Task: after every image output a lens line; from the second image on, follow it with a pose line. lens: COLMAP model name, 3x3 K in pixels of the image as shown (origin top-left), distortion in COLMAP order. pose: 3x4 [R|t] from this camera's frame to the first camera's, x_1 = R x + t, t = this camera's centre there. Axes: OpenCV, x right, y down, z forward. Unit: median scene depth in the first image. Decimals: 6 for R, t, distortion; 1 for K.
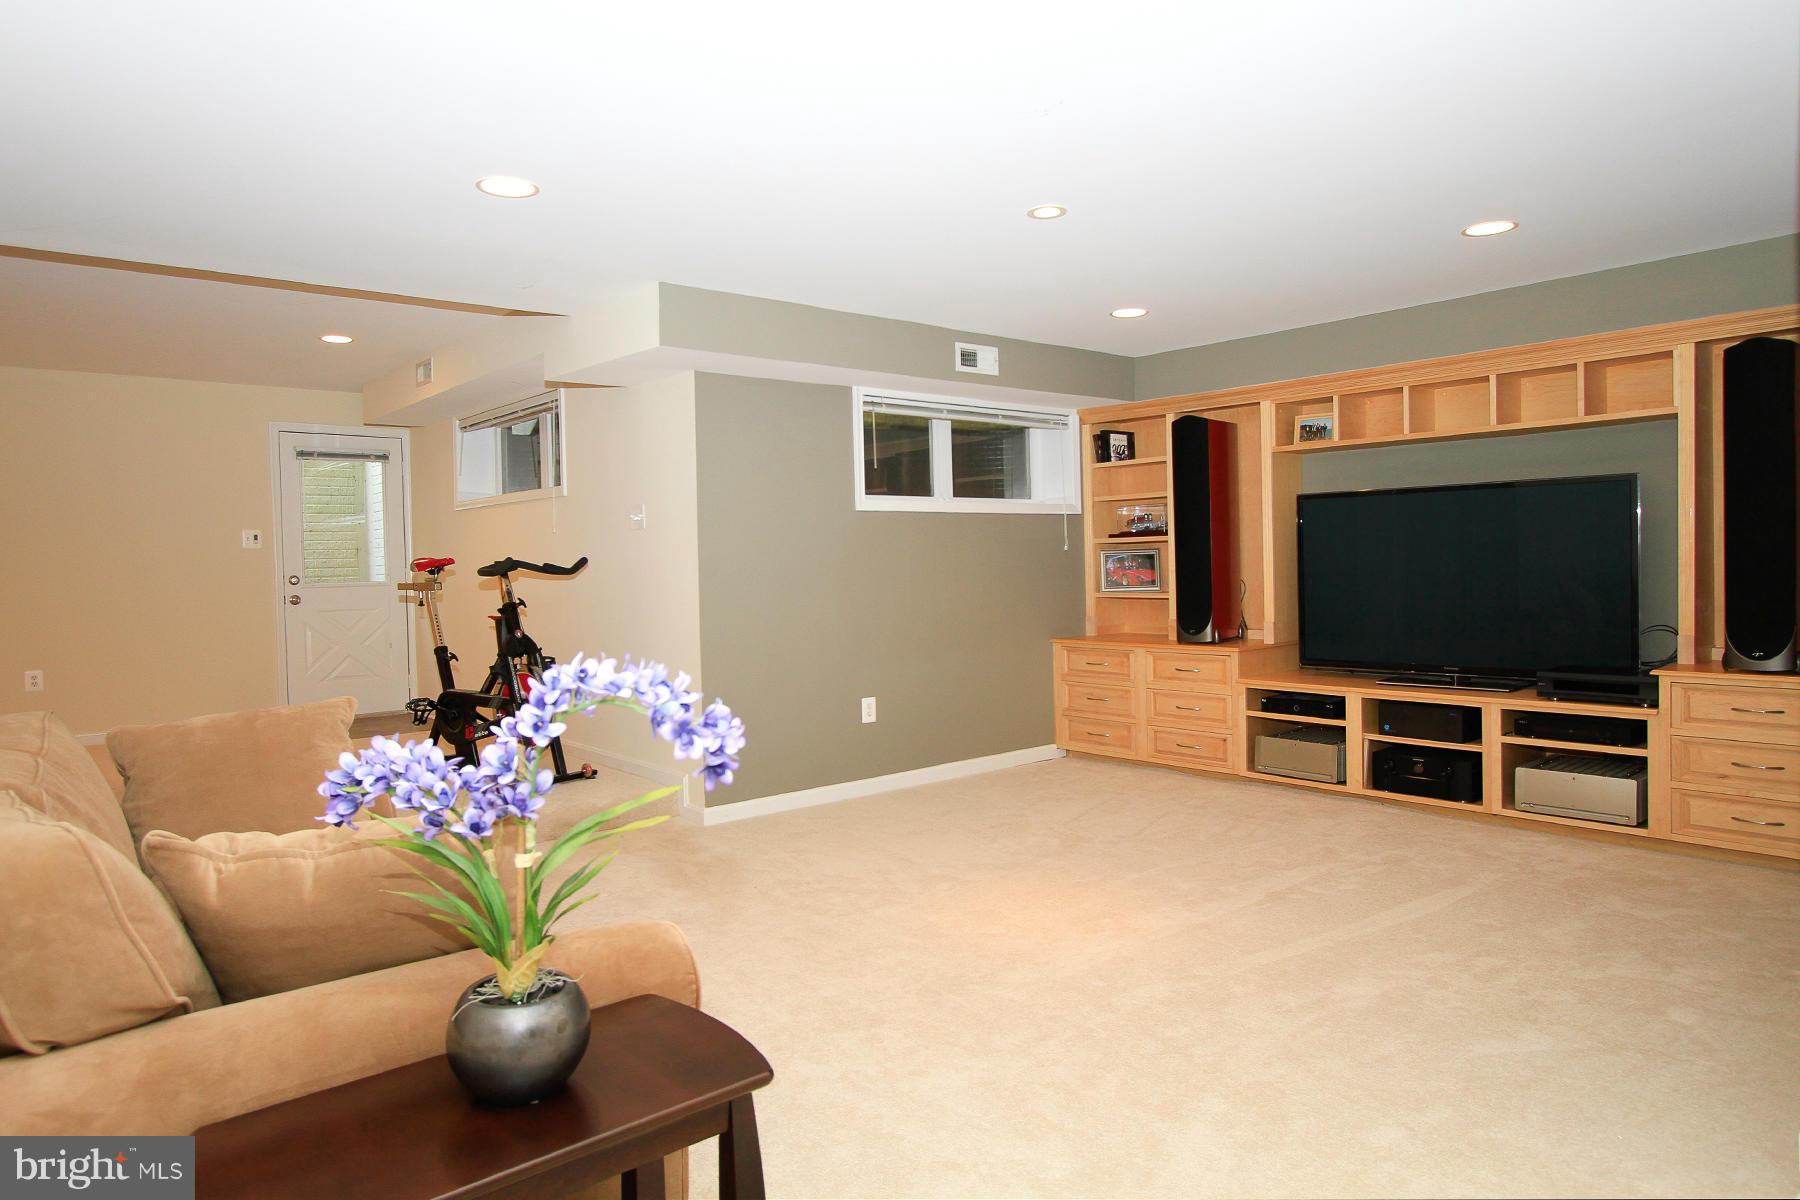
lens RADIAL K [[1122.0, 0, 897.3], [0, 1122.0, 565.4], [0, 0, 1]] dist [0.001023, 0.000640]
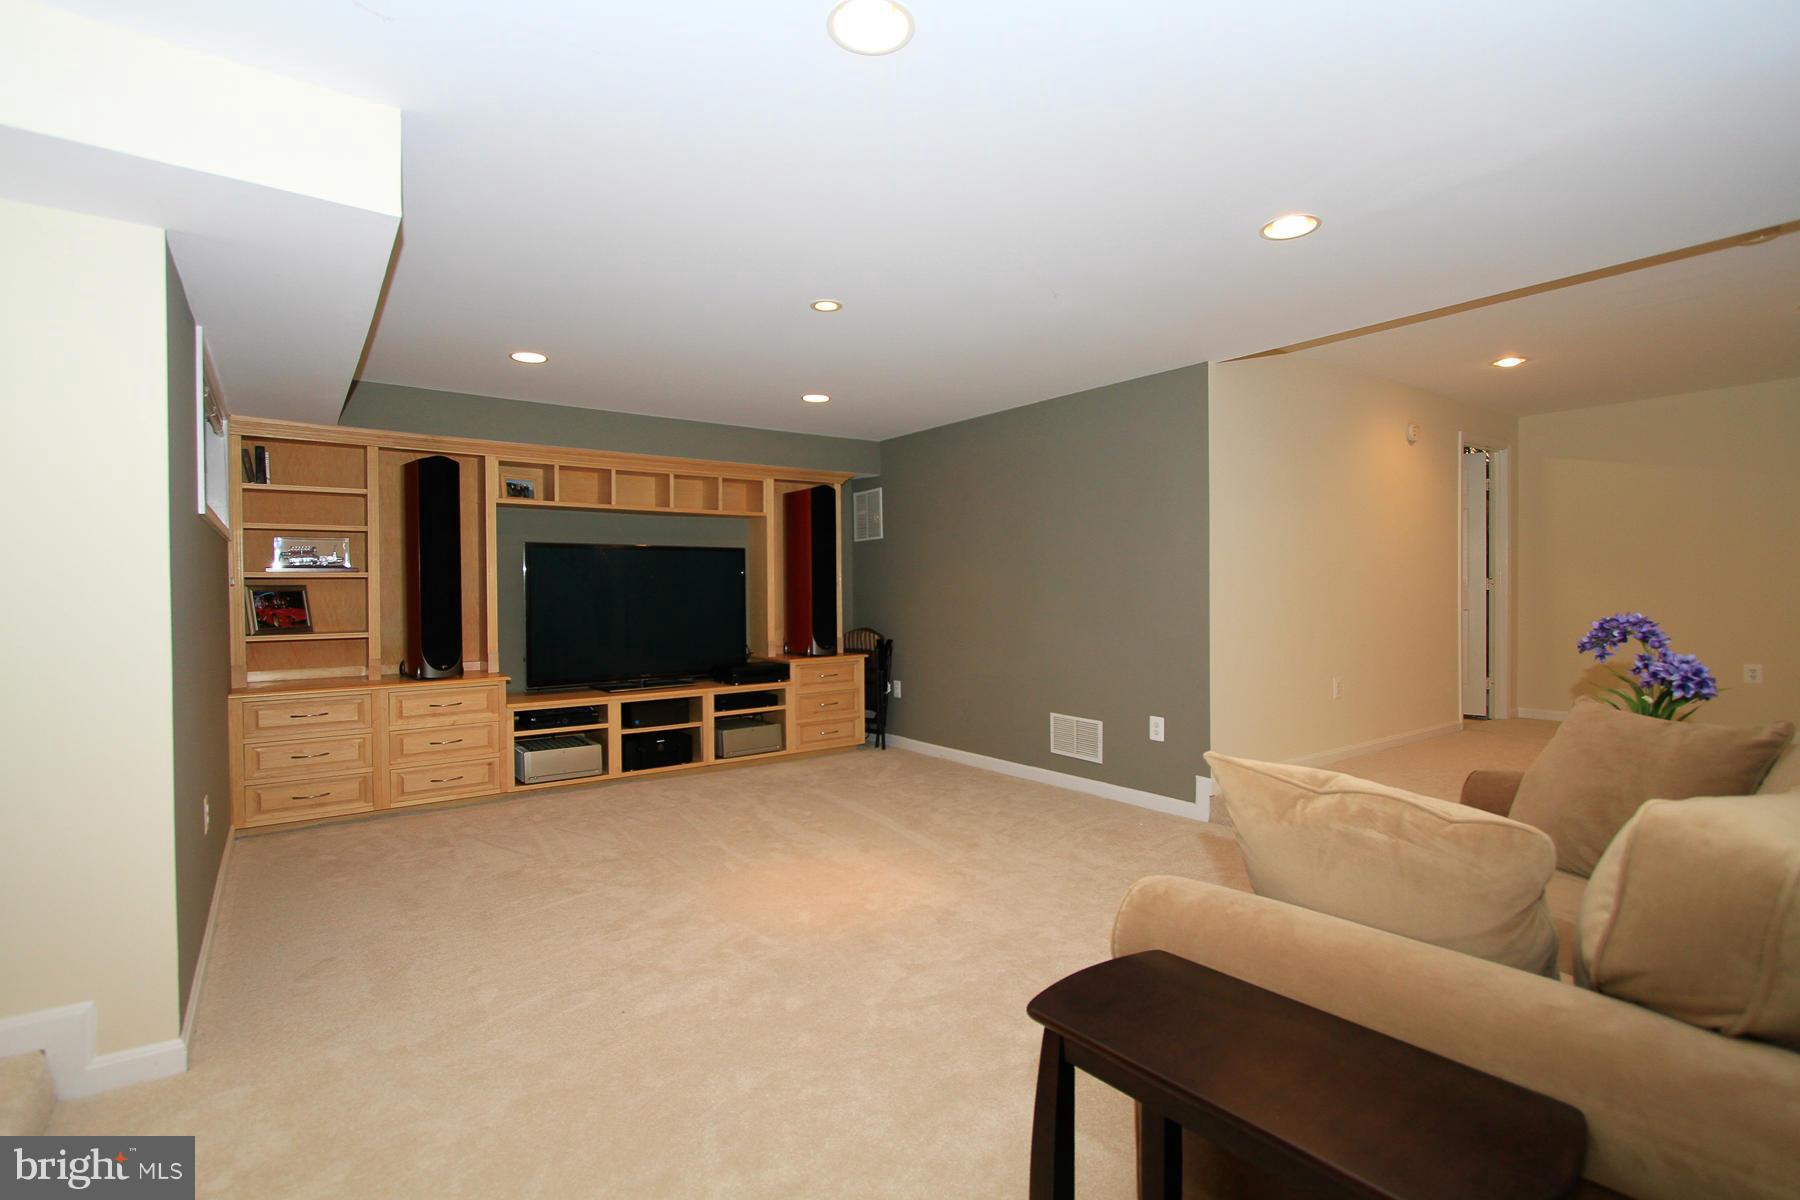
lens RADIAL K [[858.3, 0, 900.0], [0, 858.3, 600.0], [0, 0, 1]] dist [-0.013875, 0.000350]
pose [[0.070681, 0.005947, 0.997481, -0.568110], [0.007611, 0.999950, -0.006501, 0.006515], [-0.997470, 0.008051, 0.070632, 0.608964]]
